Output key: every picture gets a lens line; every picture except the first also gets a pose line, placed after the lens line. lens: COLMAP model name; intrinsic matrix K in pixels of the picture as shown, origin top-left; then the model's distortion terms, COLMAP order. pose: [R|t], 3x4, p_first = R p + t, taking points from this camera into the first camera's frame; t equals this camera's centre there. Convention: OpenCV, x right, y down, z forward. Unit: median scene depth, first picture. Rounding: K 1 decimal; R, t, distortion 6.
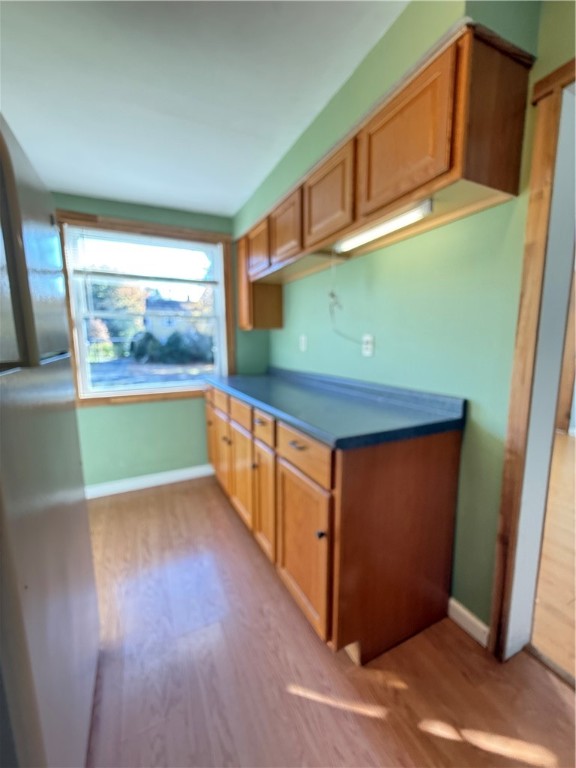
lens RADIAL K [[314.6, 0, 288.0], [0, 314.6, 384.0], [0, 0, 1]] dist [-0.002370, -0.000125]
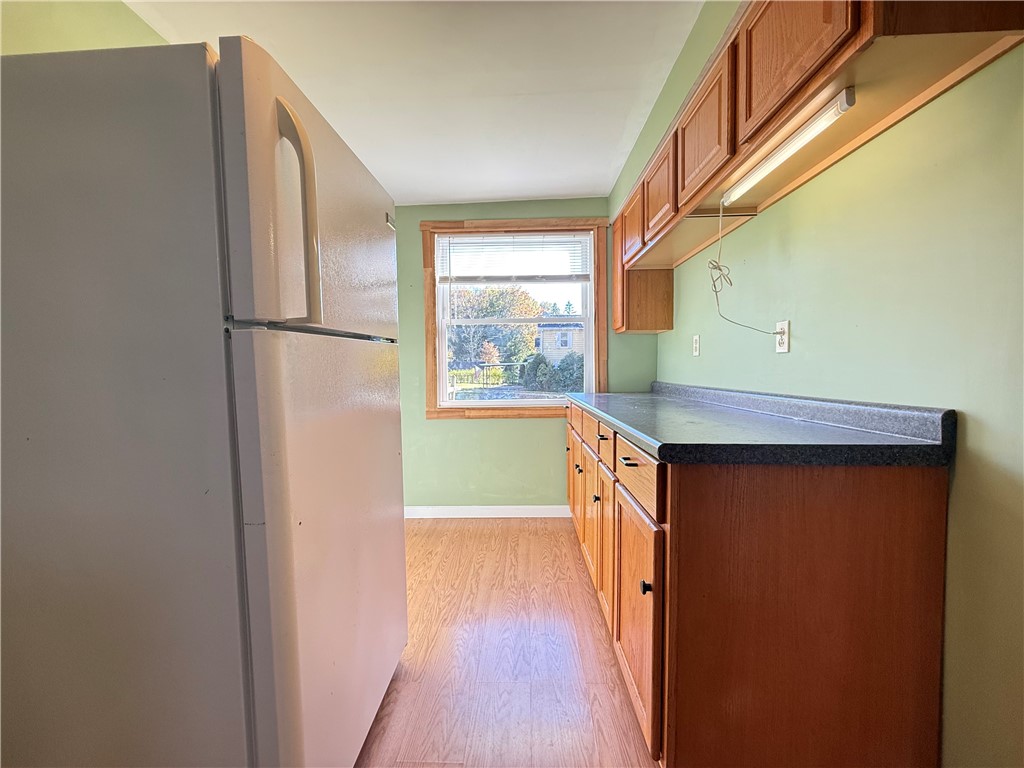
lens RADIAL K [[409.1, 0, 511.2], [0, 409.1, 383.4], [0, 0, 1]] dist [0.000030, -0.000119]
pose [[0.880518, 0.013437, -0.473822, 0.142736], [-0.058463, 0.995045, -0.080426, 0.063860], [0.470394, 0.098517, 0.876940, 0.008296]]
